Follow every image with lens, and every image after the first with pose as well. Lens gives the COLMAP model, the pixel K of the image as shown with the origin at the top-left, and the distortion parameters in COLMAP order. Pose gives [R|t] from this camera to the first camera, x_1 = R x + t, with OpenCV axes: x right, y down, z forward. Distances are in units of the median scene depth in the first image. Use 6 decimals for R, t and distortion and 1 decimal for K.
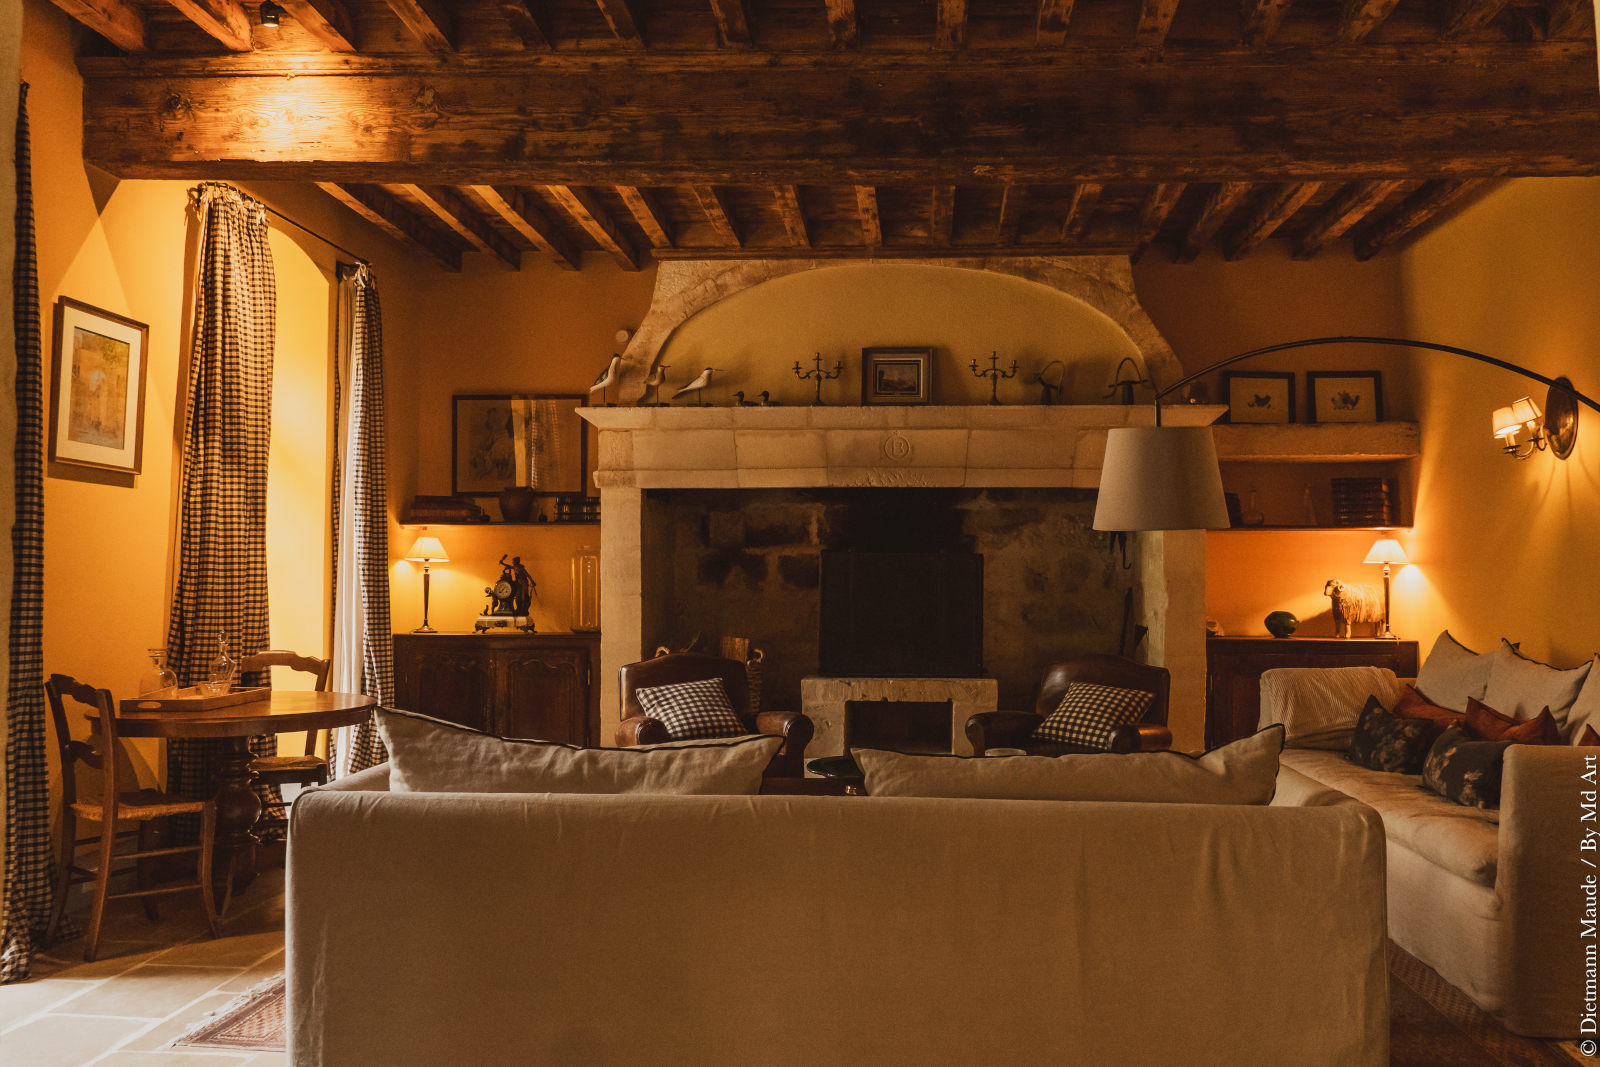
lens RADIAL K [[1240.1, 0, 838.7], [0, 1240.1, 534.0], [0, 0, 1]] dist [-0.028581, -0.004865]
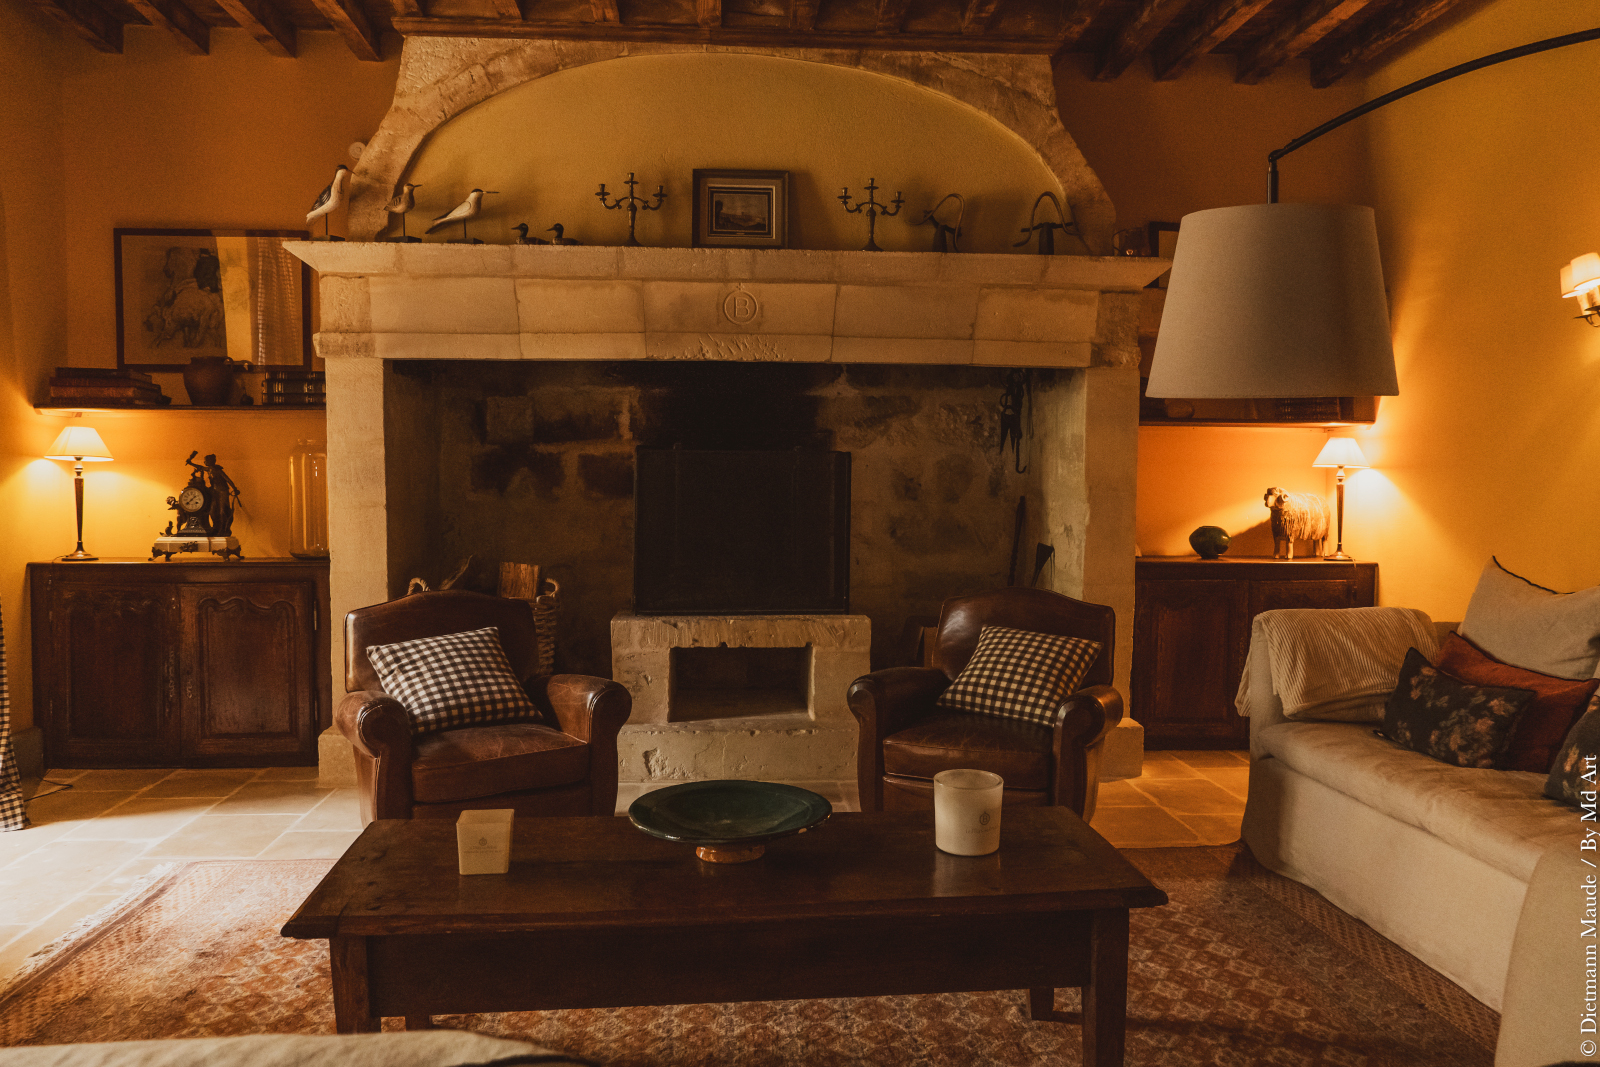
lens RADIAL K [[1189.1, 0, 804.7], [0, 1189.1, 531.4], [0, 0, 1]] dist [-0.028279, 0.008618]
pose [[0.990603, -0.004246, 0.136703, -0.012039], [-0.006200, 0.997096, 0.075898, 0.009440], [-0.136628, -0.076032, 0.987700, 0.286042]]
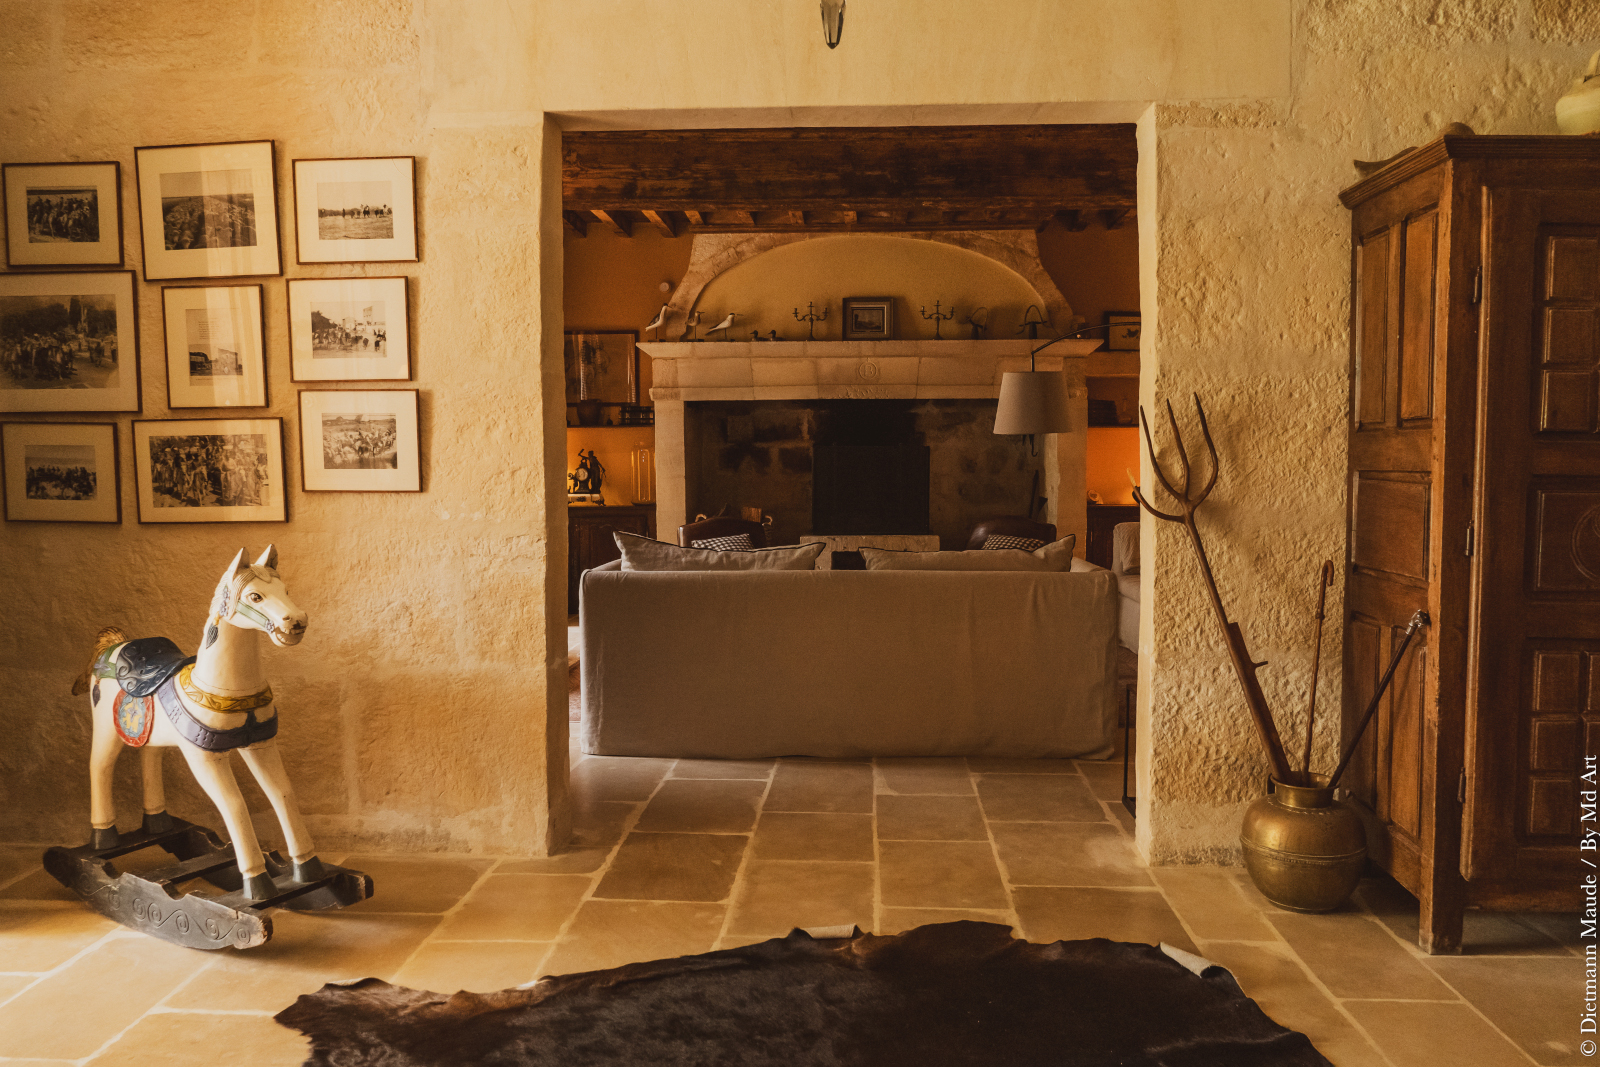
lens RADIAL K [[1189.1, 0, 810.9], [0, 1189.1, 529.5], [0, 0, 1]] dist [-0.028279, 0.008618]
pose [[0.999895, -0.007294, 0.012529, -0.035073], [0.006154, 0.996037, 0.088730, -0.010455], [-0.013126, -0.088644, 0.995977, -0.346639]]
